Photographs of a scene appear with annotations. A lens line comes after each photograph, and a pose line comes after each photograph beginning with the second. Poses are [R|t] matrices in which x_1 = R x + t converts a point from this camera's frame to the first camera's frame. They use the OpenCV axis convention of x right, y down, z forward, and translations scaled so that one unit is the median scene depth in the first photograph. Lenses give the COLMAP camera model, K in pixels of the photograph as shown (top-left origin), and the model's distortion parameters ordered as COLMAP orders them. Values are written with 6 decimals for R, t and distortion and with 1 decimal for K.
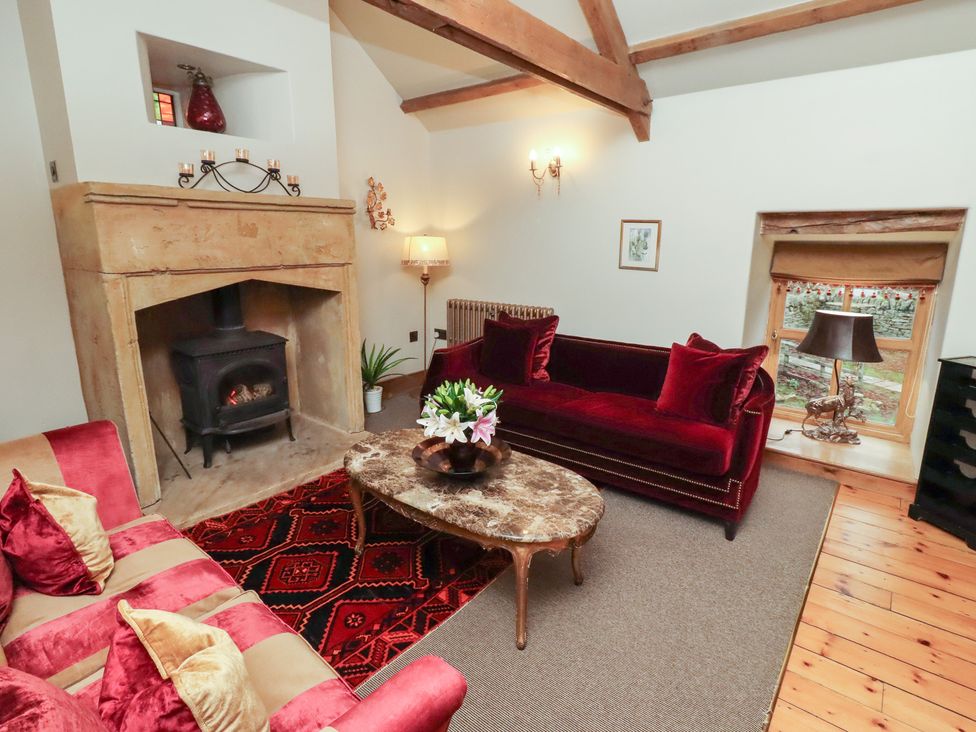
lens RADIAL K [[508.0, 0, 493.5], [0, 508.0, 350.4], [0, 0, 1]] dist [0.001995, -0.000101]
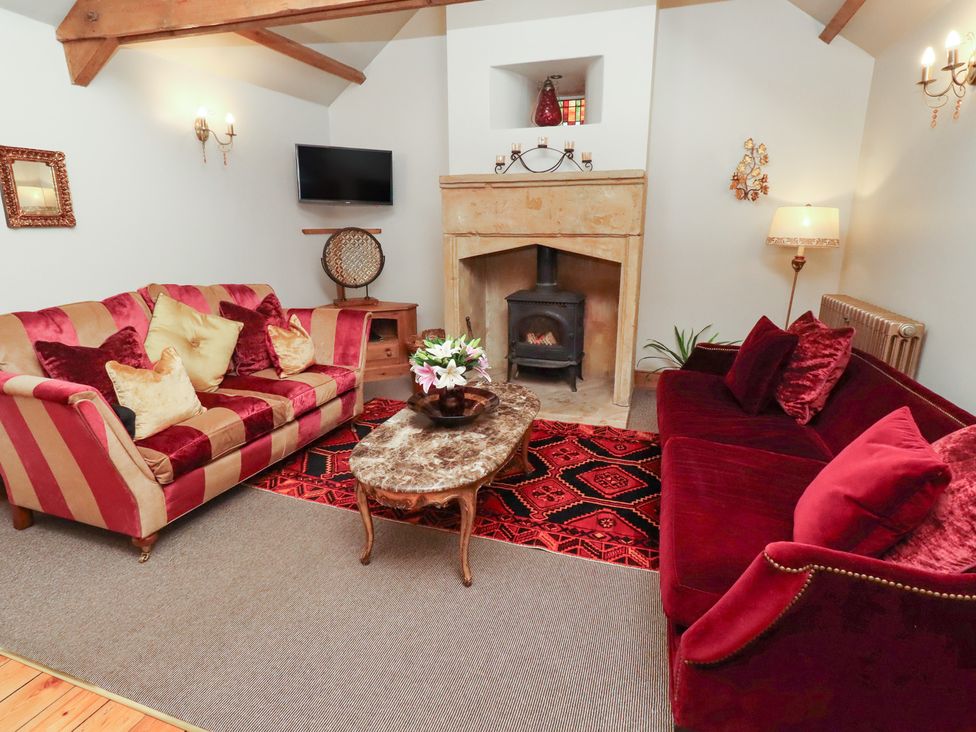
lens RADIAL K [[508.0, 0, 498.6], [0, 508.0, 347.7], [0, 0, 1]] dist [0.001995, -0.000101]
pose [[0.351396, 0.218049, -0.910481, 0.748280], [-0.201590, 0.967311, 0.153856, -0.076416], [0.914266, 0.129479, 0.383865, 0.535746]]
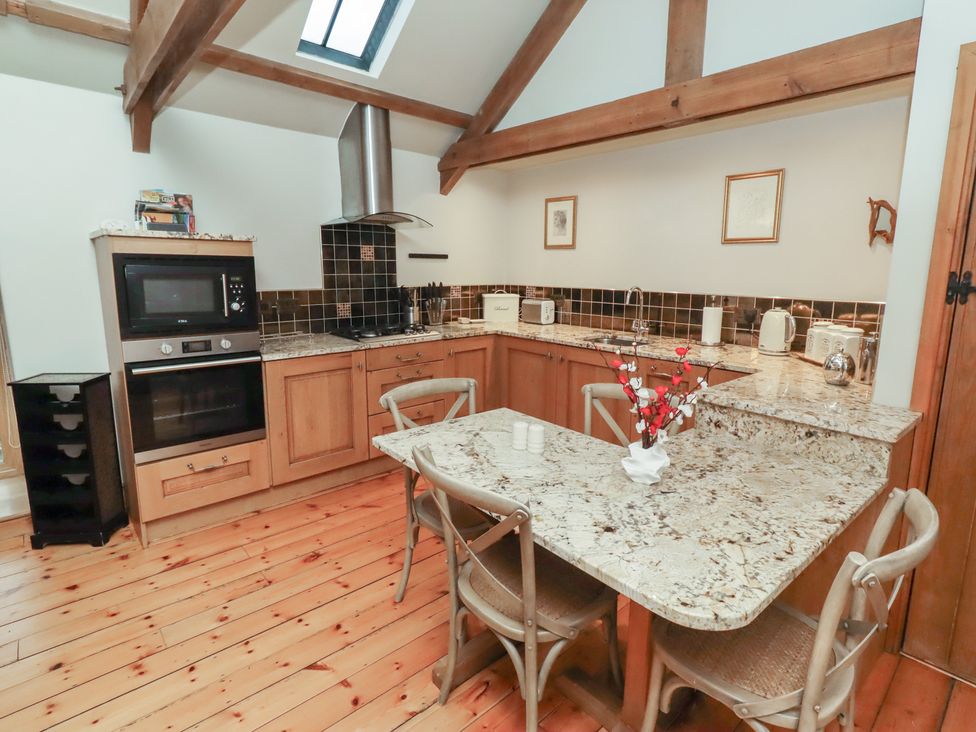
lens RADIAL K [[508.0, 0, 494.5], [0, 508.0, 350.8], [0, 0, 1]] dist [0.001995, -0.000101]
pose [[0.162498, -0.169834, 0.971983, 0.090997], [0.206187, 0.969173, 0.134873, 0.015933], [-0.964926, 0.178494, 0.192506, -0.083323]]
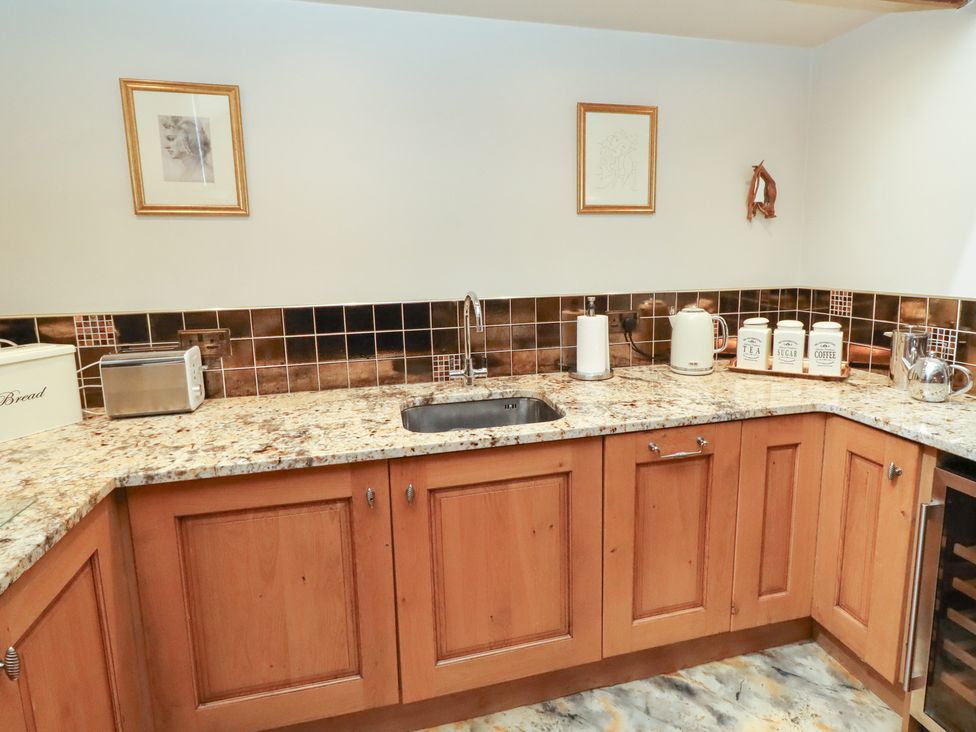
lens RADIAL K [[544.9, 0, 515.2], [0, 544.9, 333.0], [0, 0, 1]] dist [-0.000924, 0.002815]
pose [[-0.809135, -0.081122, 0.581997, 1.007187], [0.137834, 0.936593, 0.322173, -0.064726], [-0.571229, 0.340900, -0.746649, 0.303606]]
